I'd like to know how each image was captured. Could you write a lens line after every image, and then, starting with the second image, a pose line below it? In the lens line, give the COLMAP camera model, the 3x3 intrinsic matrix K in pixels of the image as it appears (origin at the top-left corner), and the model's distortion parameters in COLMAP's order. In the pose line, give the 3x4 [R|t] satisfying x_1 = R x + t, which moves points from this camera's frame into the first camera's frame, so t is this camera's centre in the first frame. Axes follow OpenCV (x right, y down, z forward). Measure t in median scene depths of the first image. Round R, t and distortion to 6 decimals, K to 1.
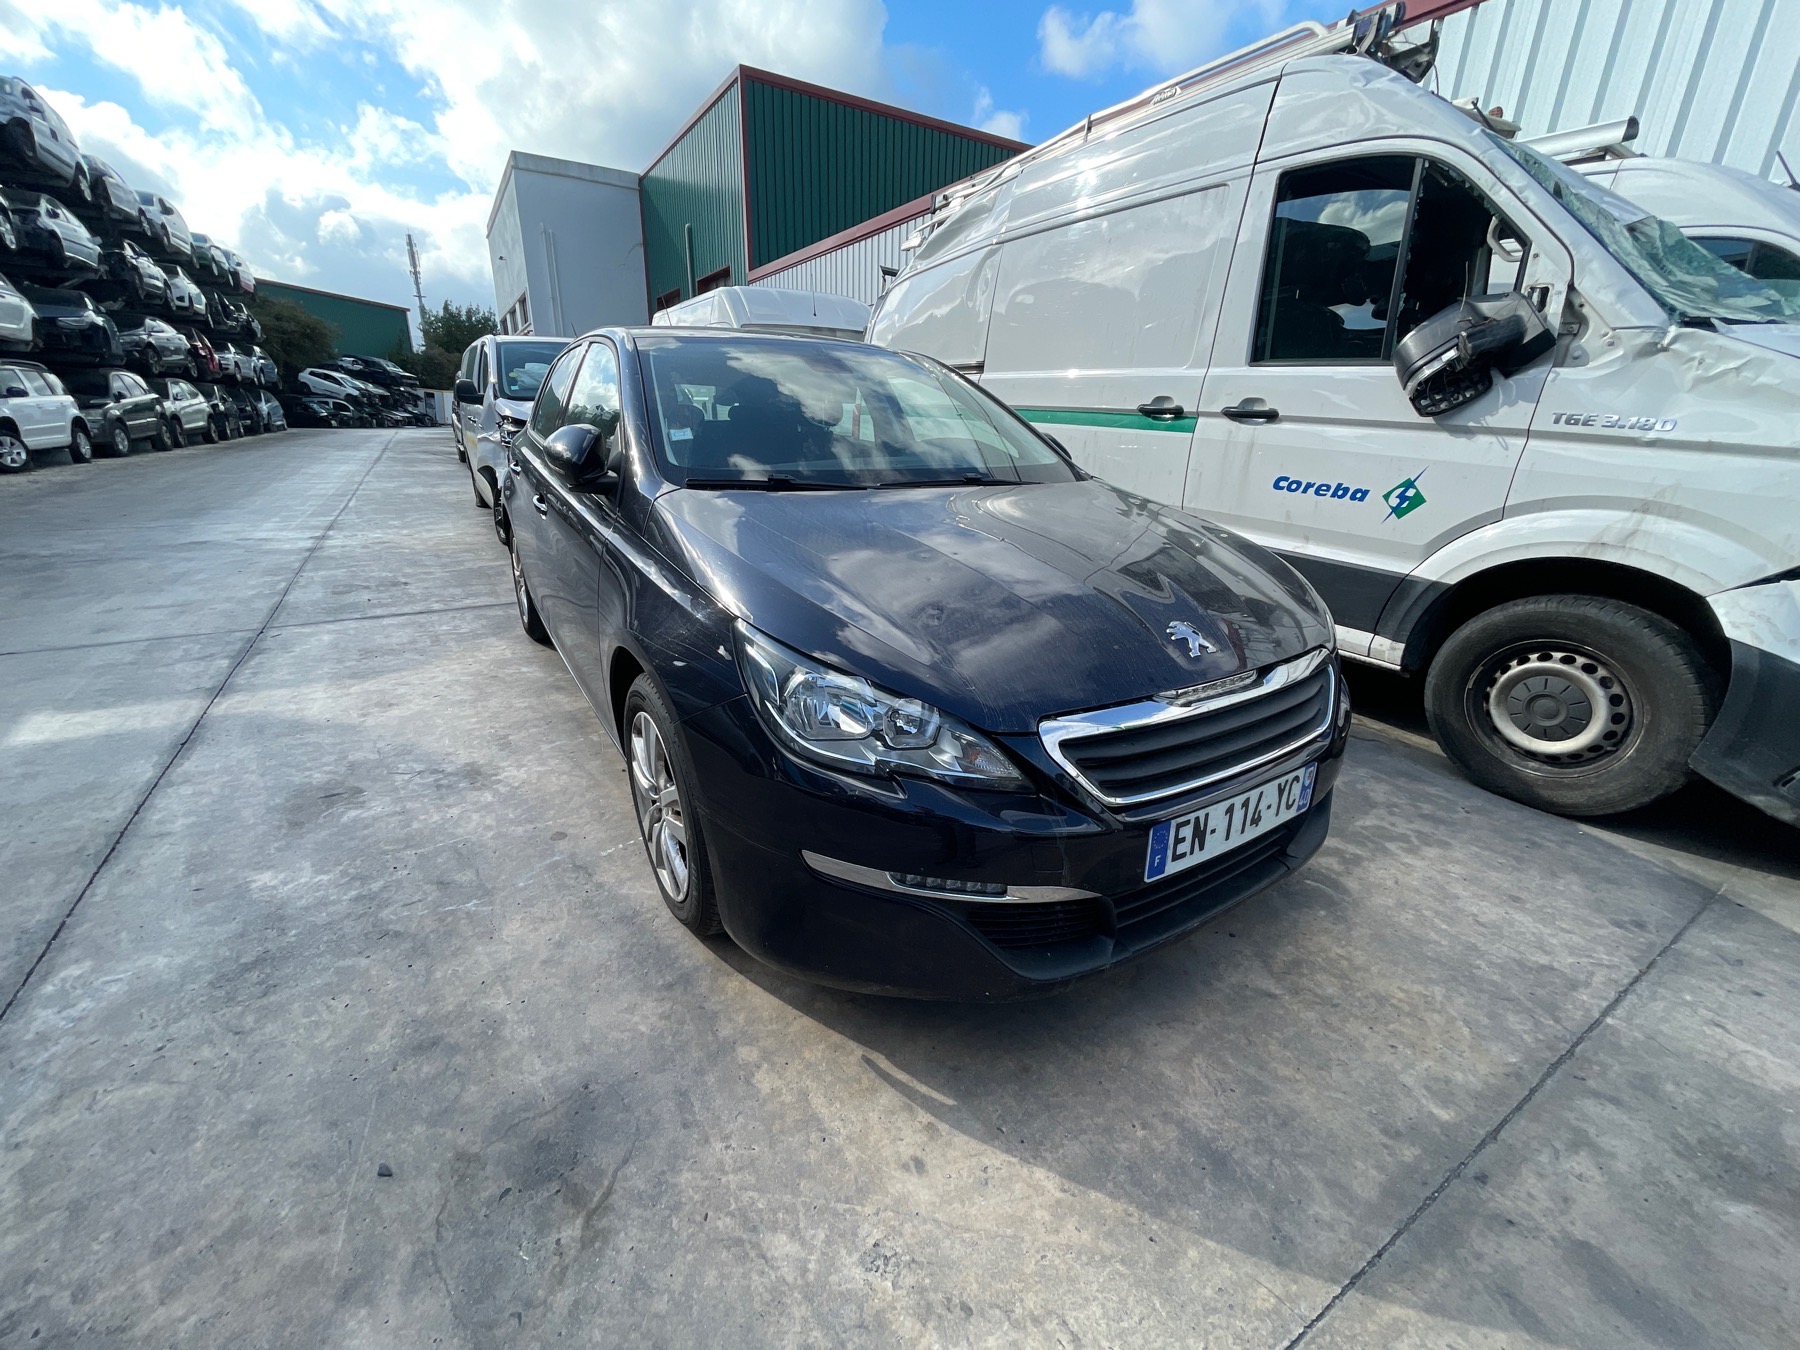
lens RADIAL K [[721.2, 0, 905.6], [0, 721.2, 674.2], [0, 0, 1]] dist [-0.002053, 0.000243]
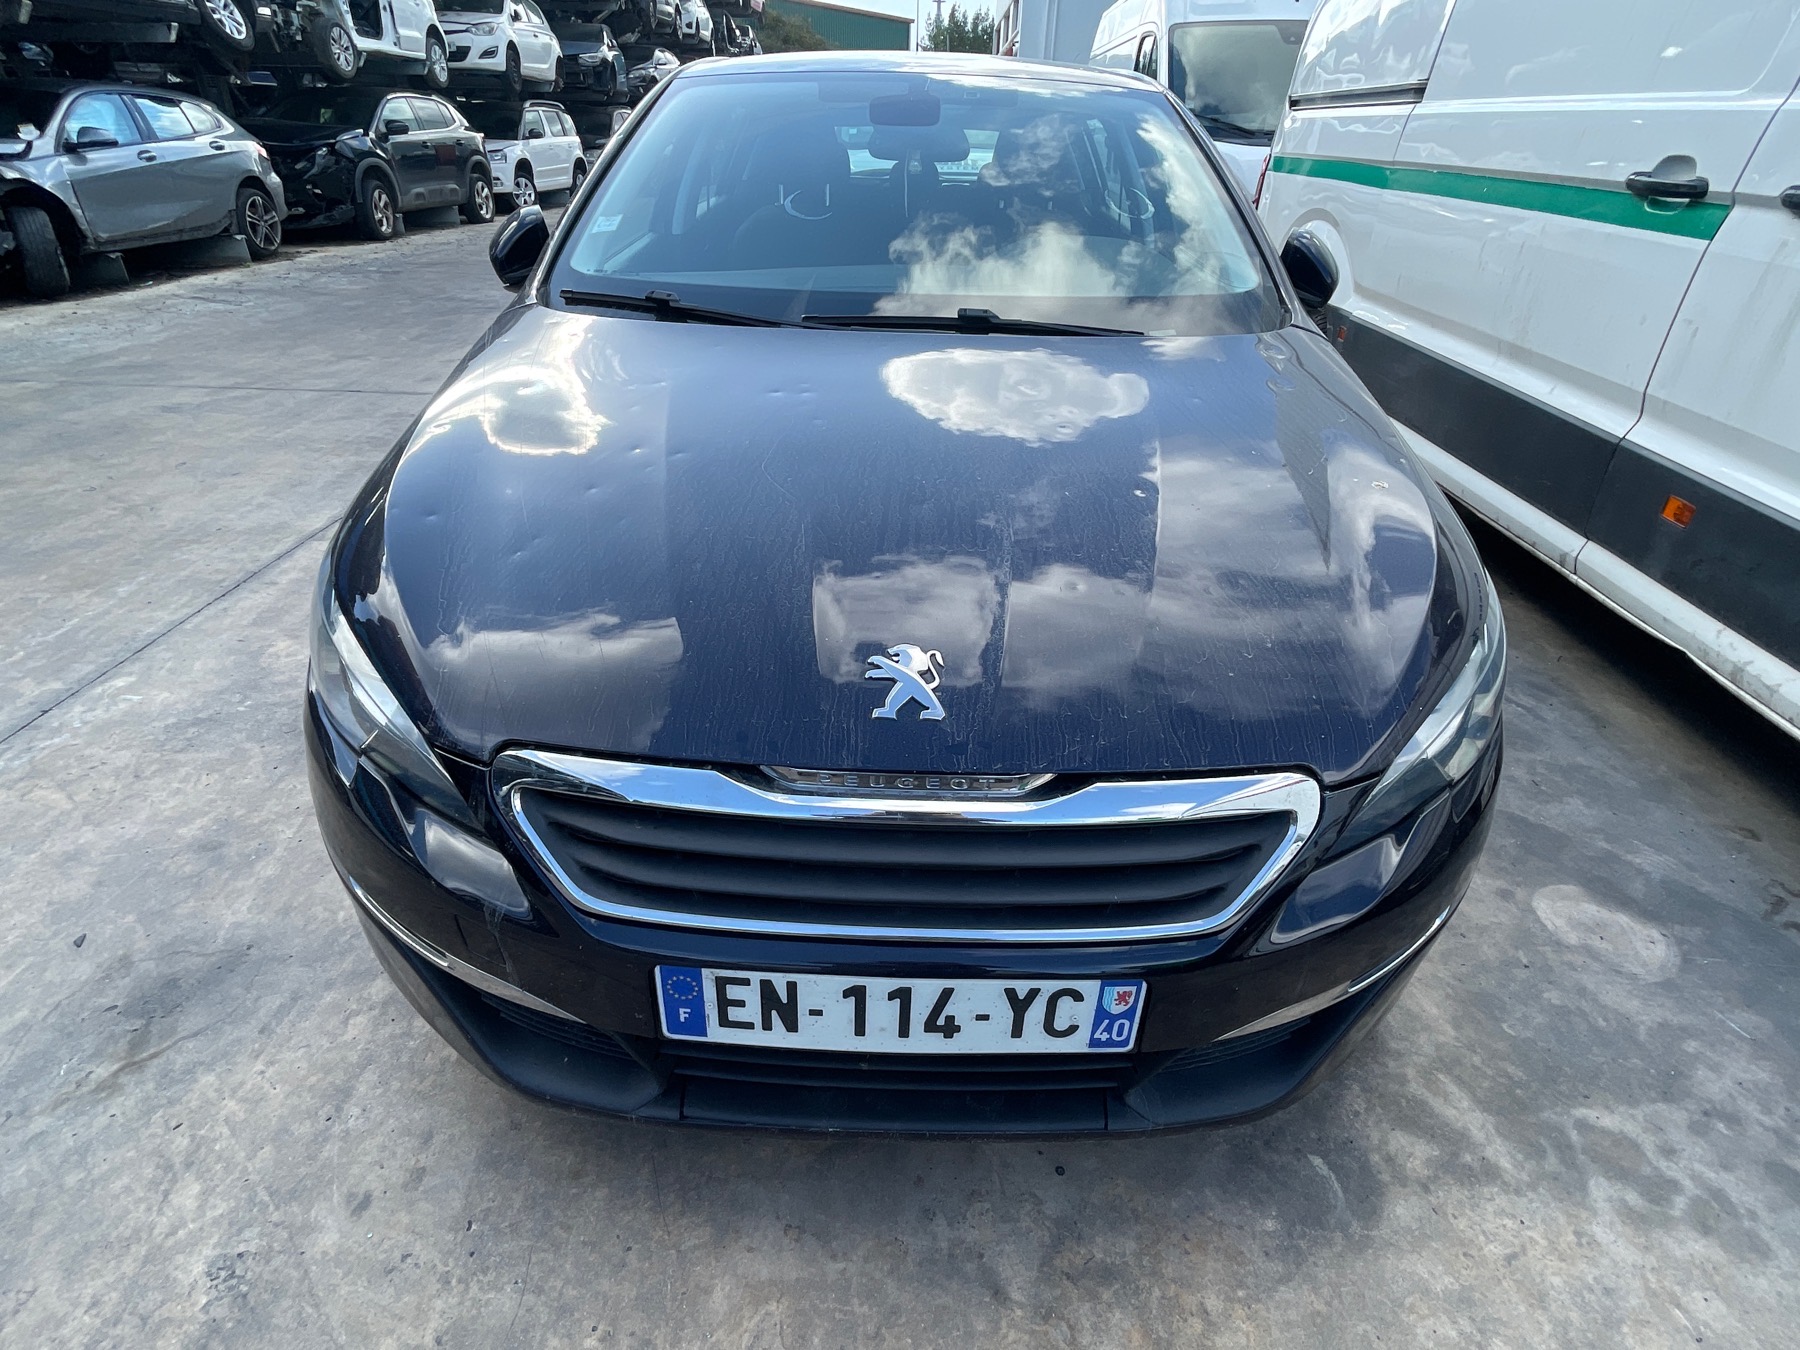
lens RADIAL K [[900.0, 0, 887.7], [0, 900.0, 677.5], [0, 0, 1]] dist [-0.002967, -0.000865]
pose [[0.834945, 0.279742, -0.473933, 0.307890], [-0.190183, 0.954784, 0.228514, -0.089854], [0.516428, -0.100662, 0.850394, 0.182397]]
